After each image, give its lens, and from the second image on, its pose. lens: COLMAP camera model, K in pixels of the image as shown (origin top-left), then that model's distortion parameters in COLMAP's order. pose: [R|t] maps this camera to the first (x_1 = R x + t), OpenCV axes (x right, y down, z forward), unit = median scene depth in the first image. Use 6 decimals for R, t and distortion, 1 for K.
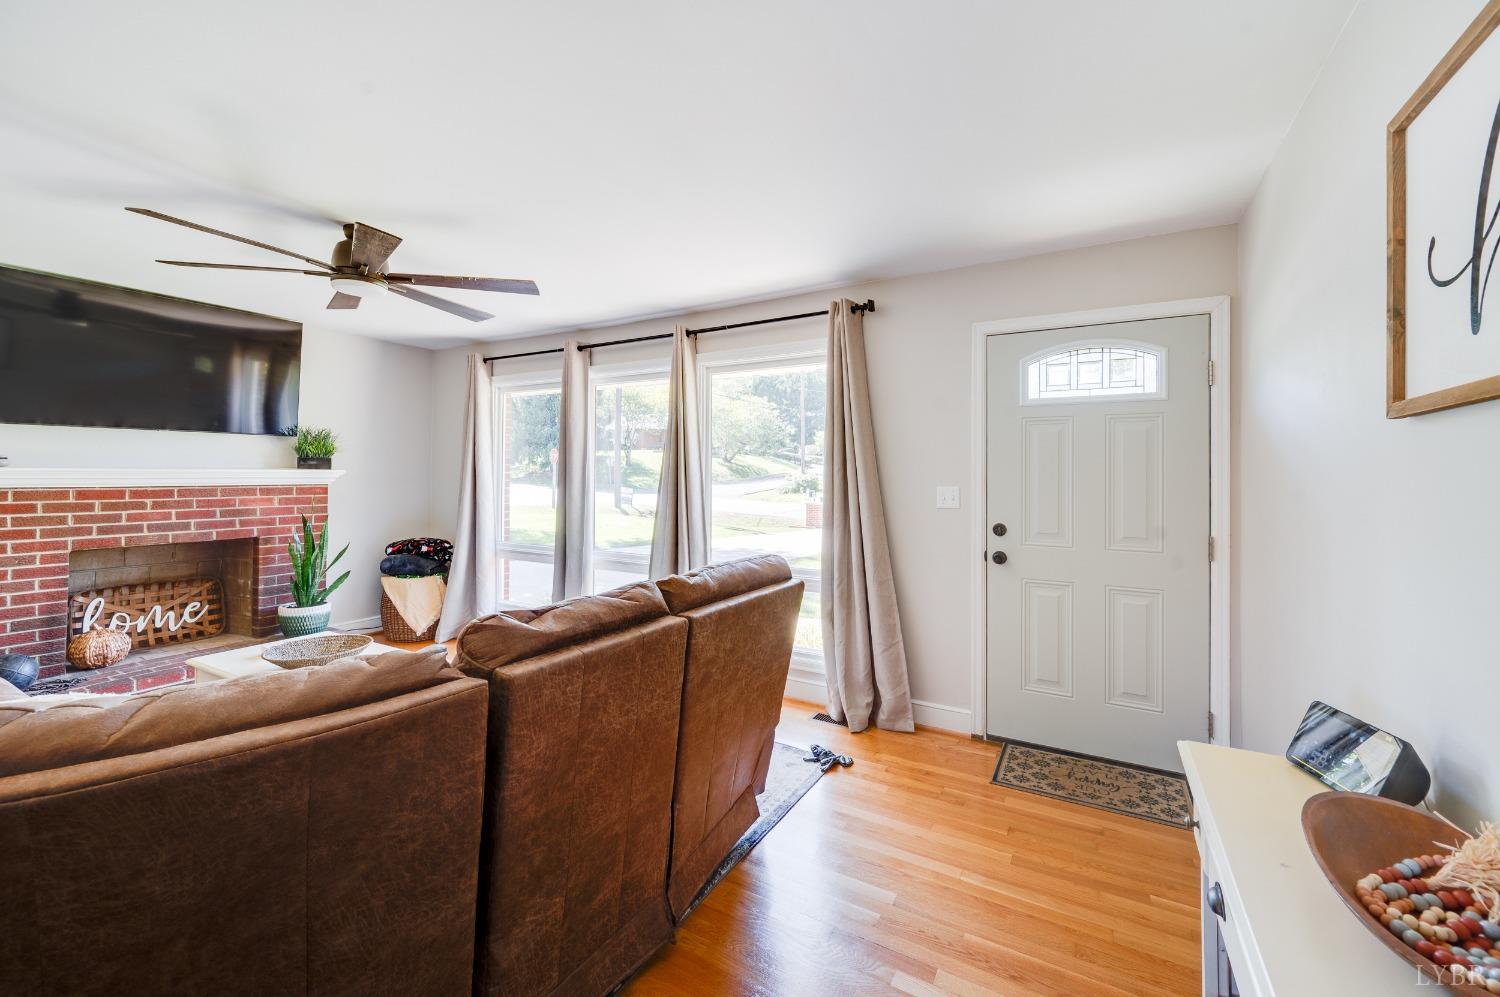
lens RADIAL K [[602.1, 0, 752.2], [0, 602.1, 470.9], [0, 0, 1]] dist [-0.000416, 0.000131]
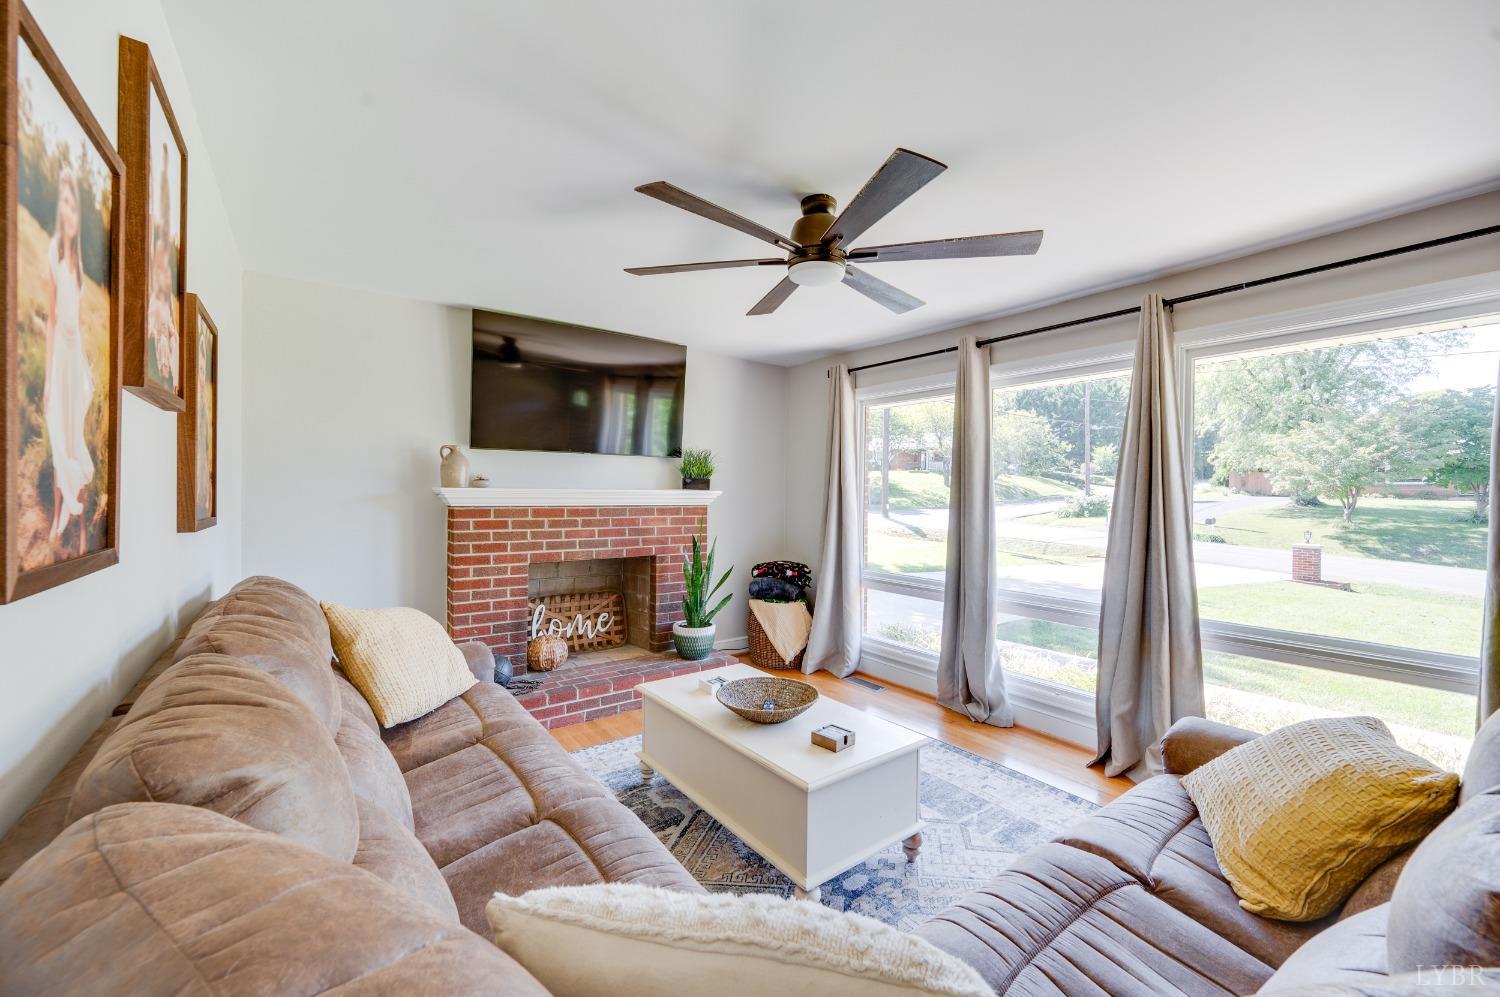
lens RADIAL K [[589.5, 0, 754.0], [0, 589.5, 499.3], [0, 0, 1]] dist [-0.001265, -0.000078]
pose [[0.918524, 0.007160, -0.395300, -0.264239], [-0.002126, 0.999911, 0.013171, -0.000376], [0.395359, -0.011257, 0.918458, 0.137415]]
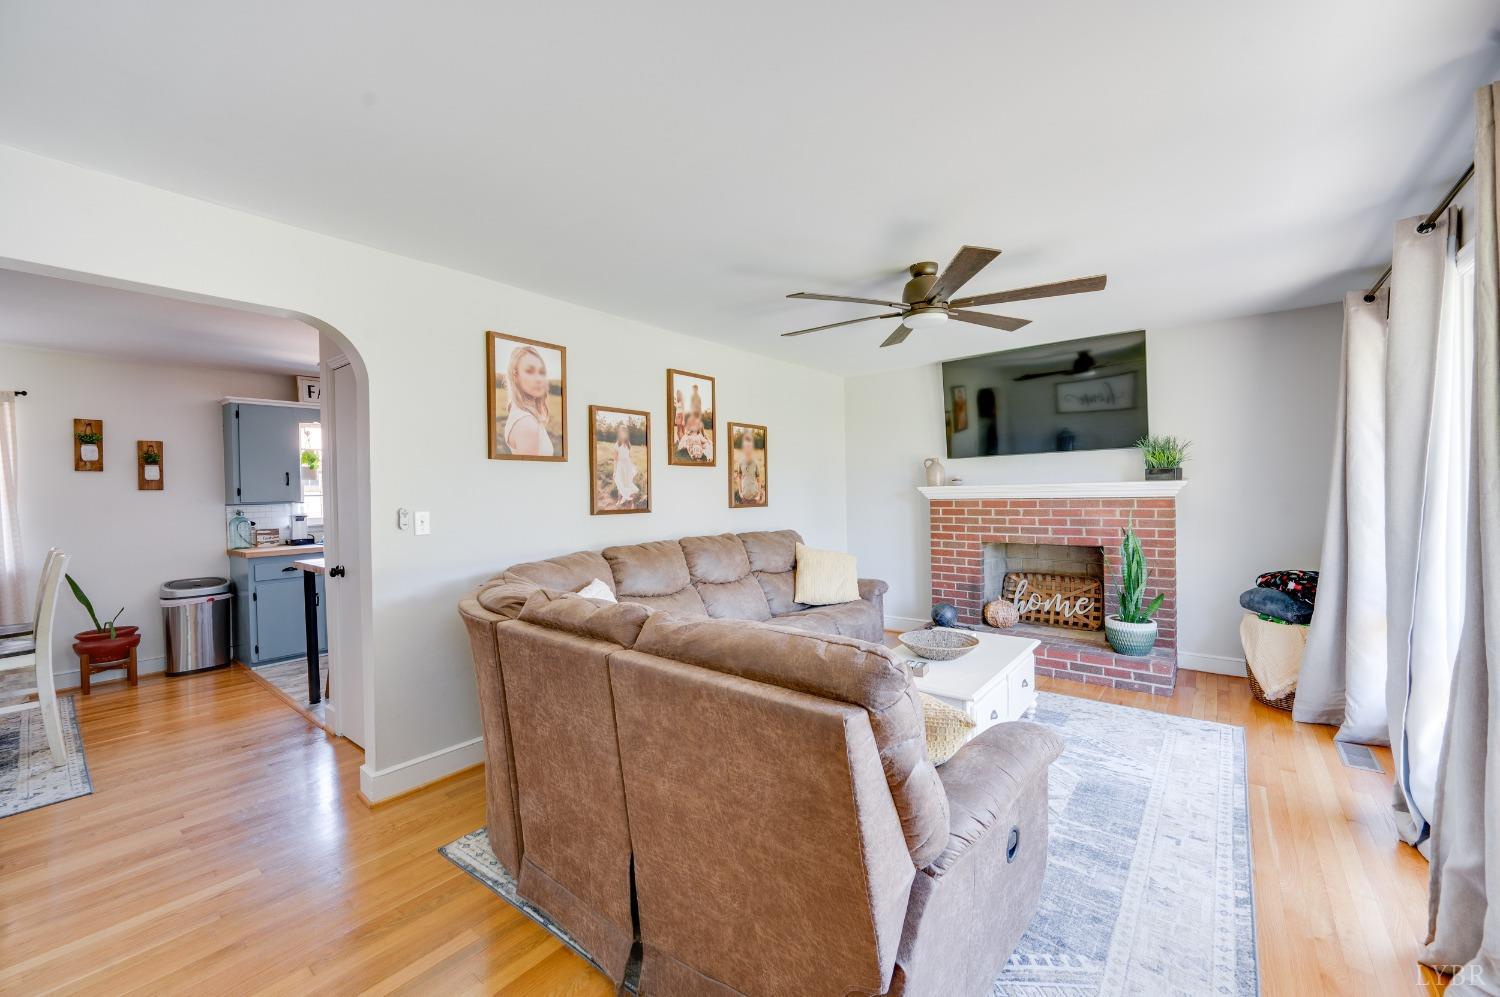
lens RADIAL K [[589.5, 0, 754.0], [0, 589.5, 499.3], [0, 0, 1]] dist [-0.001265, -0.000078]
pose [[-0.158928, 0.010236, -0.987237, 0.300763], [0.026138, 0.999639, 0.006157, 0.004467], [0.986944, -0.024825, -0.159139, 0.557088]]
